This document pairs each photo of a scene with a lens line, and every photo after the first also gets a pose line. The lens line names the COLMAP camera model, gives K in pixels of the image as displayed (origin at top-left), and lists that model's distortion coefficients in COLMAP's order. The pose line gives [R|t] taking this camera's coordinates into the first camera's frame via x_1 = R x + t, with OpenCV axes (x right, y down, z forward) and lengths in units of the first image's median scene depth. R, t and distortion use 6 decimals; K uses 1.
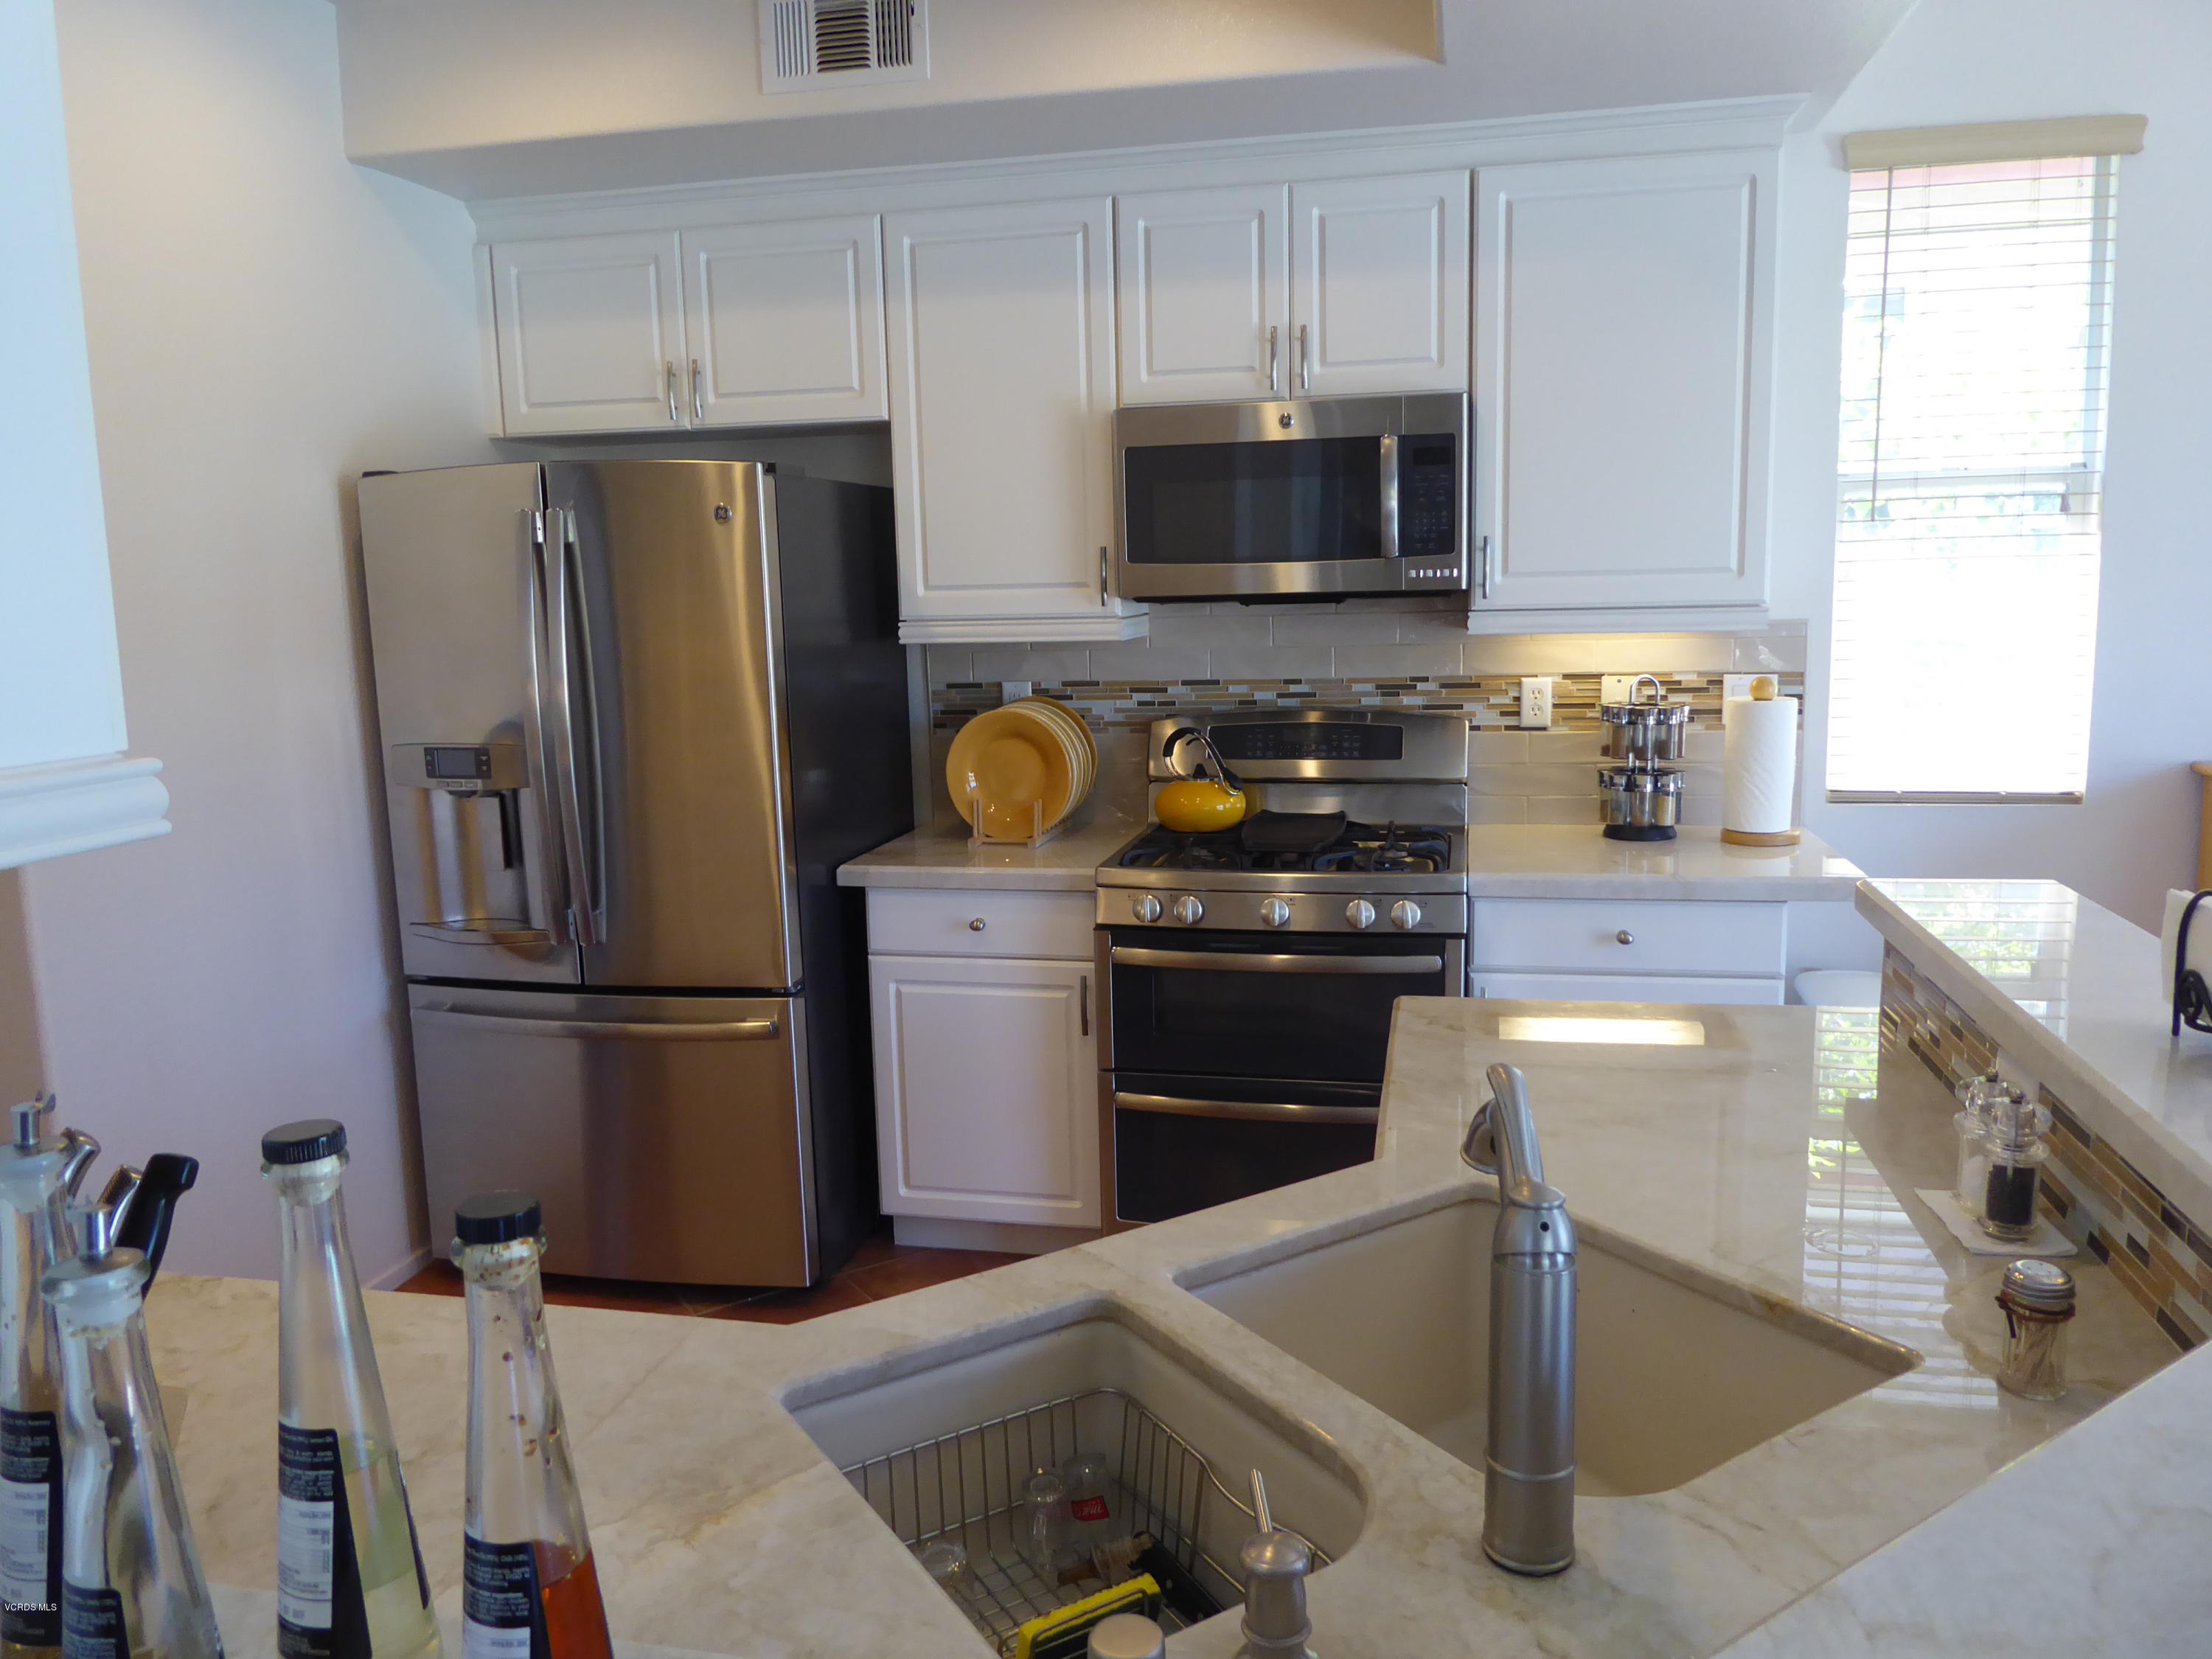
lens RADIAL K [[1598.4, 0, 1106.0], [0, 1598.4, 829.5], [0, 0, 1]] dist [-0.021876, 0.006732]
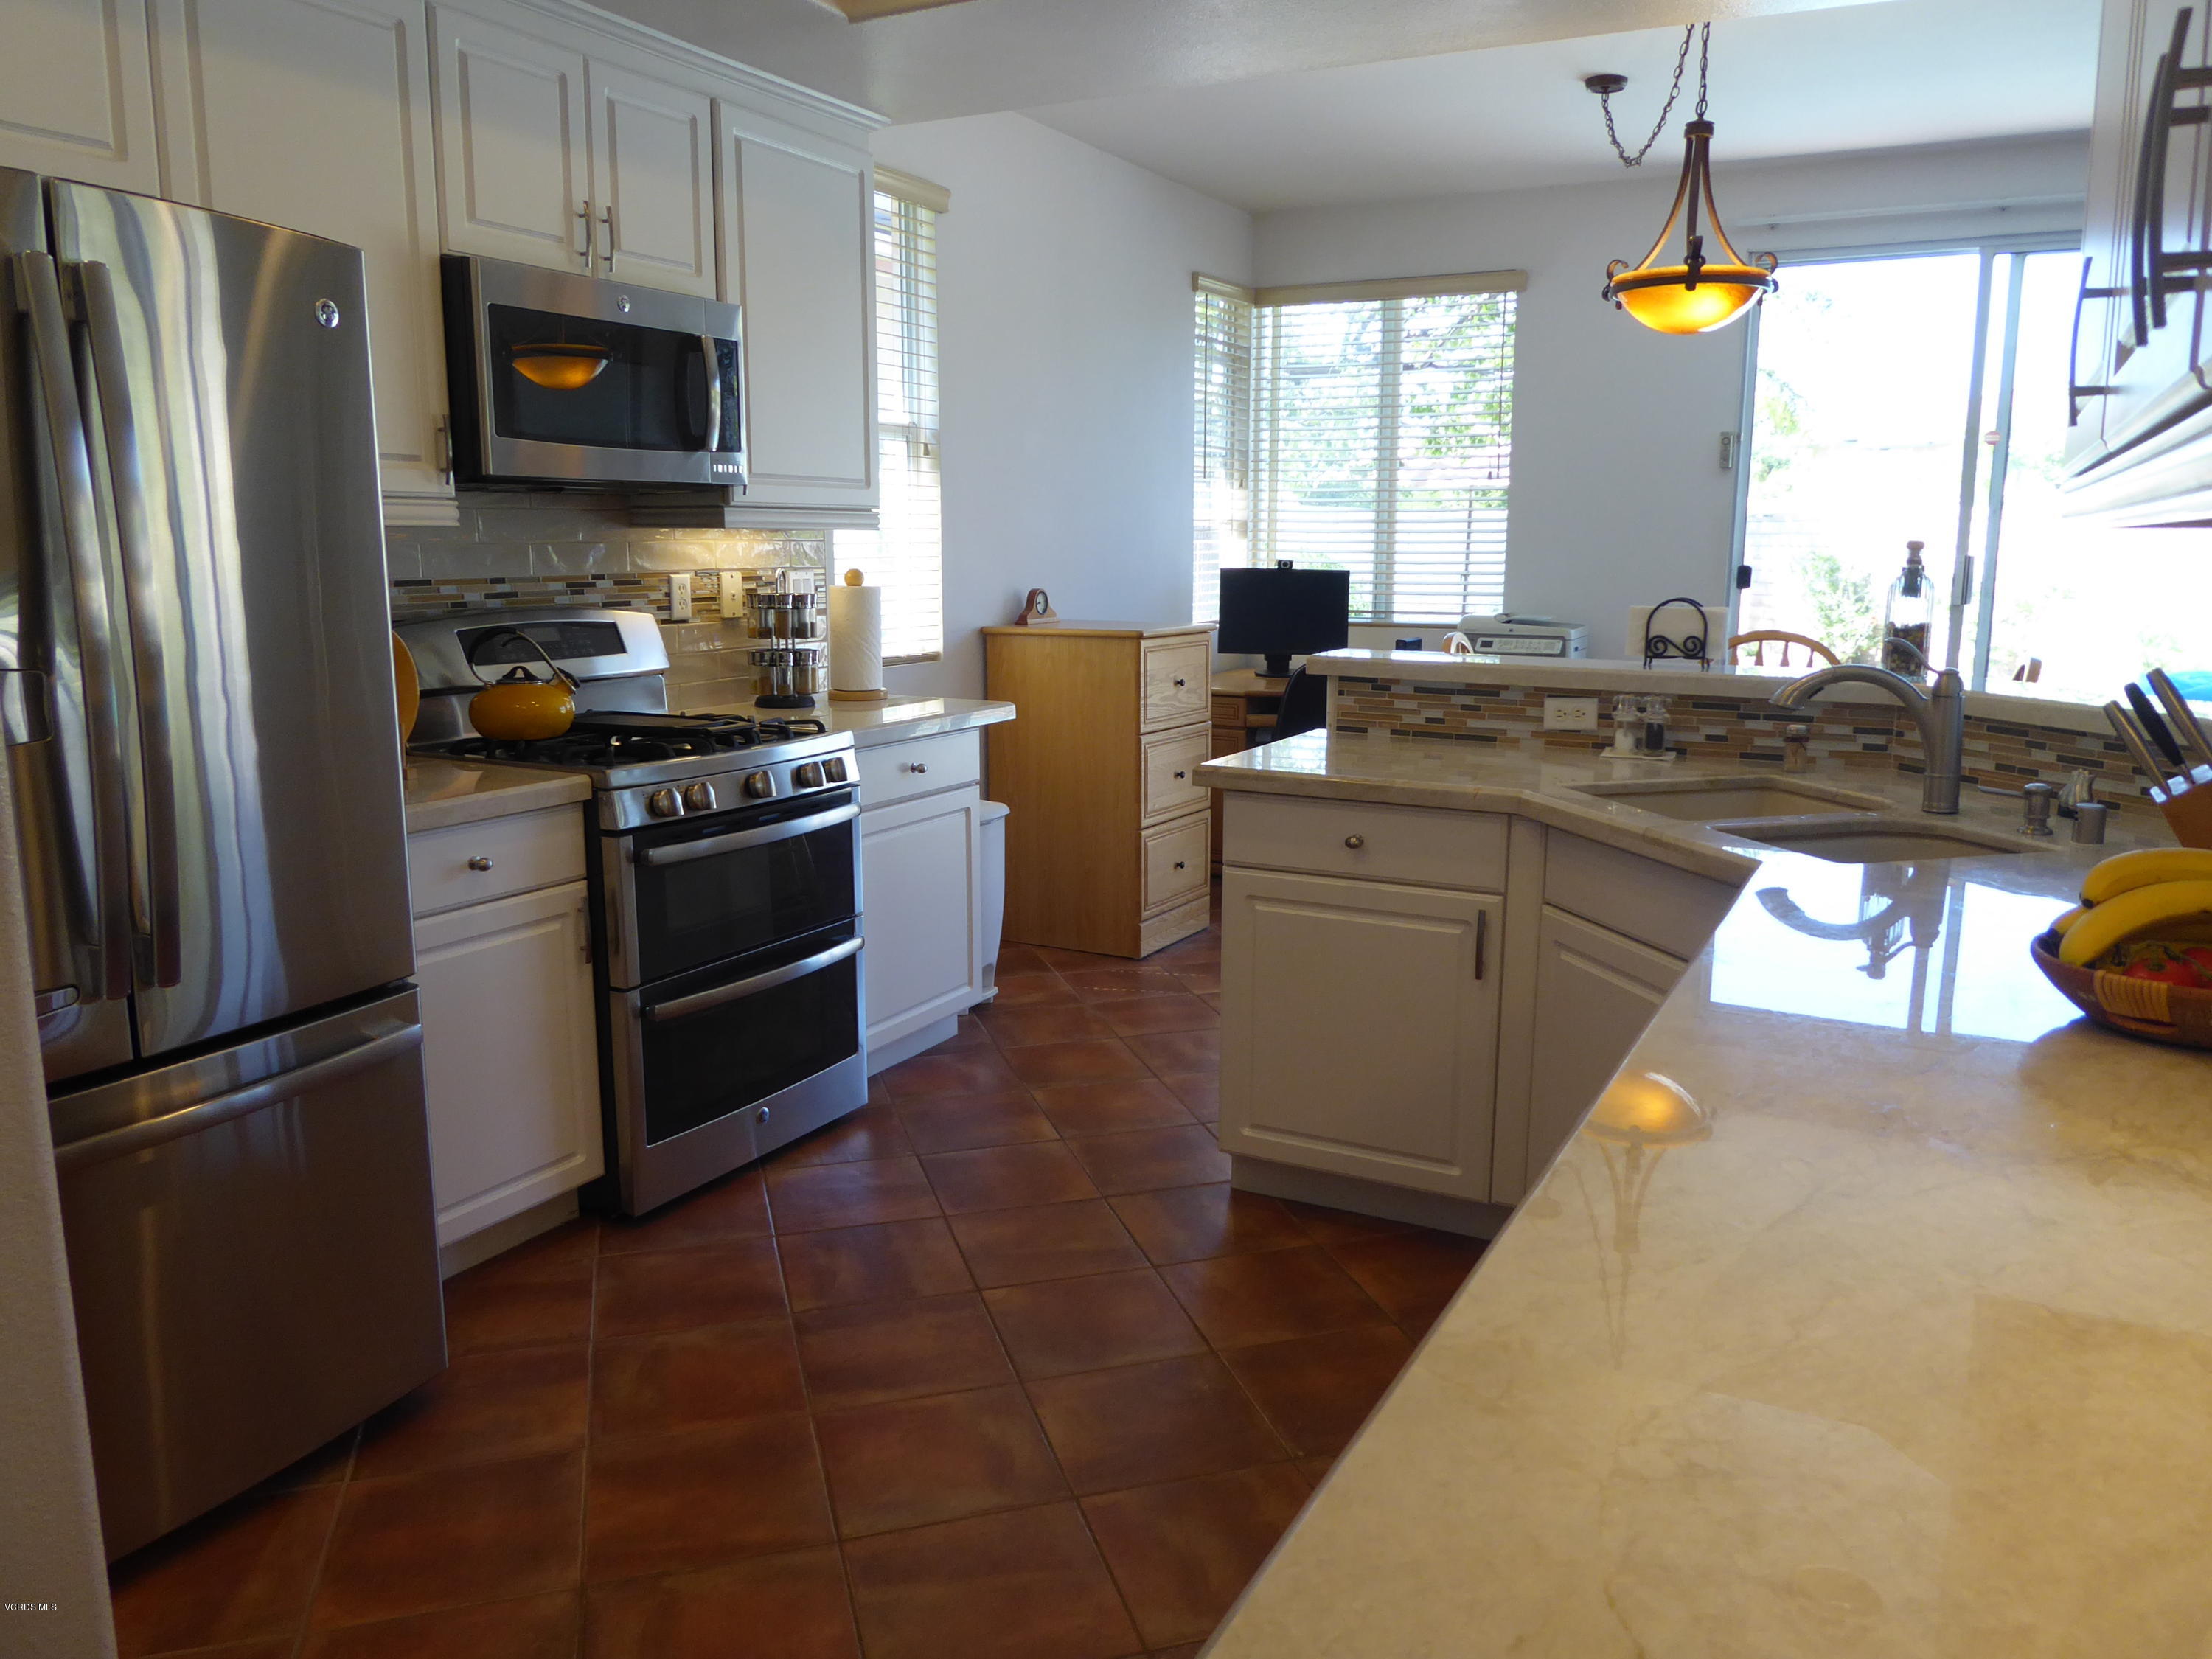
lens RADIAL K [[1536.3, 0, 1106.0], [0, 1536.3, 829.5], [0, 0, 1]] dist [-0.043103, 0.005051]
pose [[0.295621, -0.149959, 0.943462, -0.674537], [0.140310, 0.983708, 0.112391, 0.000379], [-0.944945, 0.099152, 0.311845, 0.419440]]
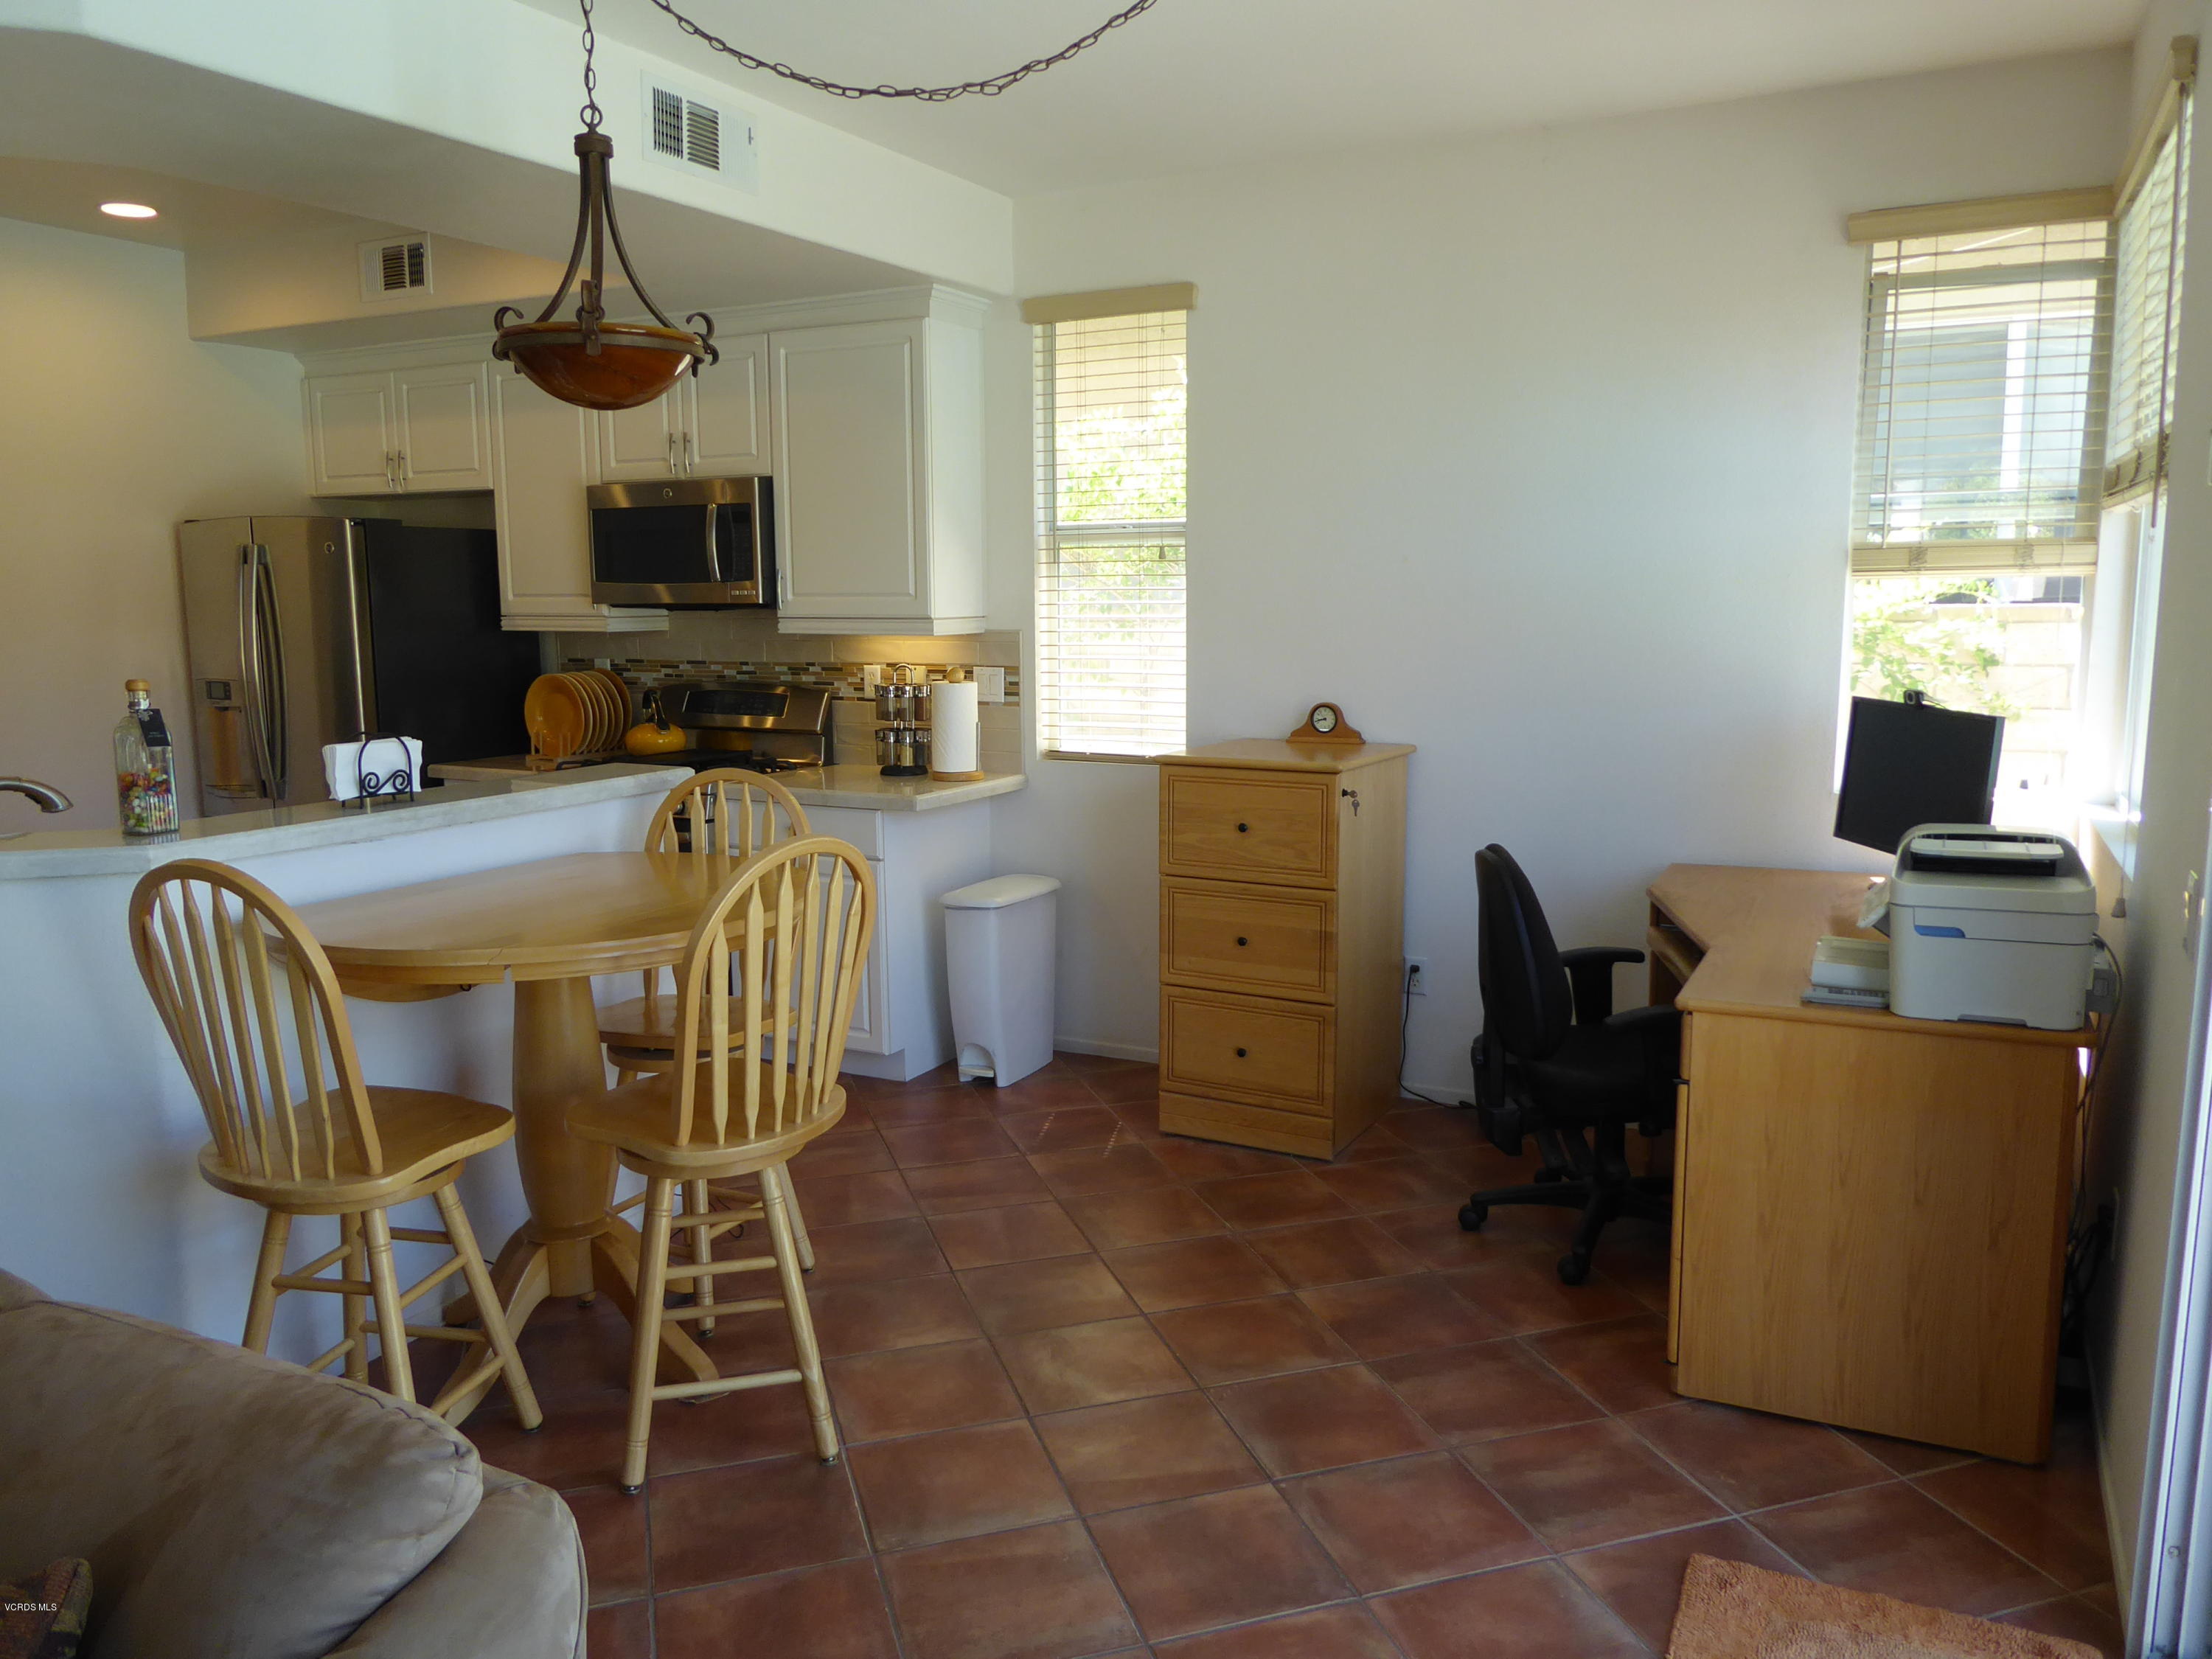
lens RADIAL K [[1562.4, 0, 1106.0], [0, 1562.4, 829.5], [0, 0, 1]] dist [0.002648, 0.000568]
pose [[0.962473, 0.062985, -0.263966, 0.886663], [-0.066698, 0.997760, -0.005117, 0.050656], [0.263053, 0.022531, 0.964518, -0.343740]]
